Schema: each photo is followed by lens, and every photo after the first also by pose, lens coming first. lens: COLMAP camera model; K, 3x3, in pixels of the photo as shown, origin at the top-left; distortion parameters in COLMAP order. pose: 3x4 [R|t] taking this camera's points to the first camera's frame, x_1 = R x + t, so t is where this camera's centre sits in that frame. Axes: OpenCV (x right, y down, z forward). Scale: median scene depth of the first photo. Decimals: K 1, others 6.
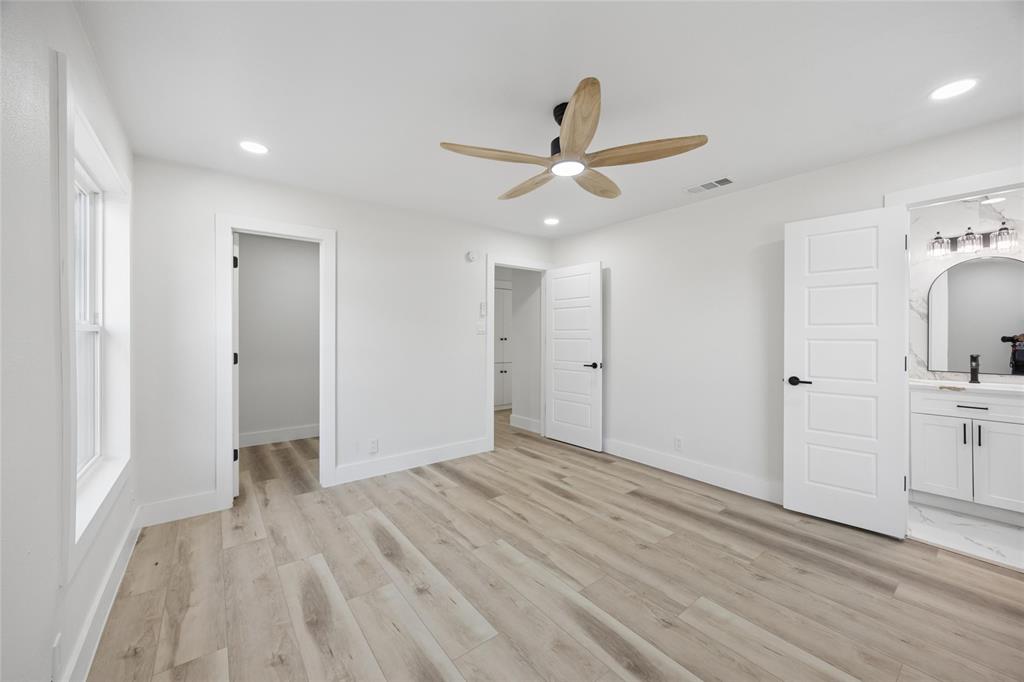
lens RADIAL K [[398.8, 0, 509.4], [0, 398.8, 332.3], [0, 0, 1]] dist [-0.003678, -0.000105]
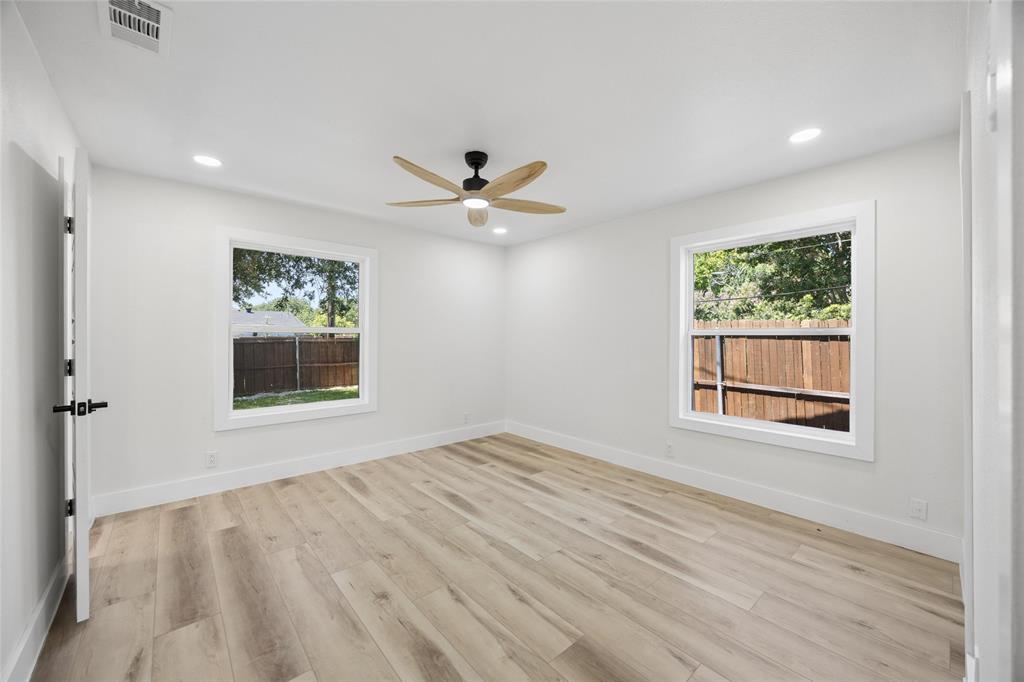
lens RADIAL K [[398.8, 0, 509.4], [0, 398.8, 332.3], [0, 0, 1]] dist [-0.003678, -0.000105]
pose [[-0.997908, -0.004466, -0.064489, 0.111374], [-0.003337, 0.999839, -0.017610, 0.015358], [0.064557, -0.017358, -0.997763, 2.078642]]
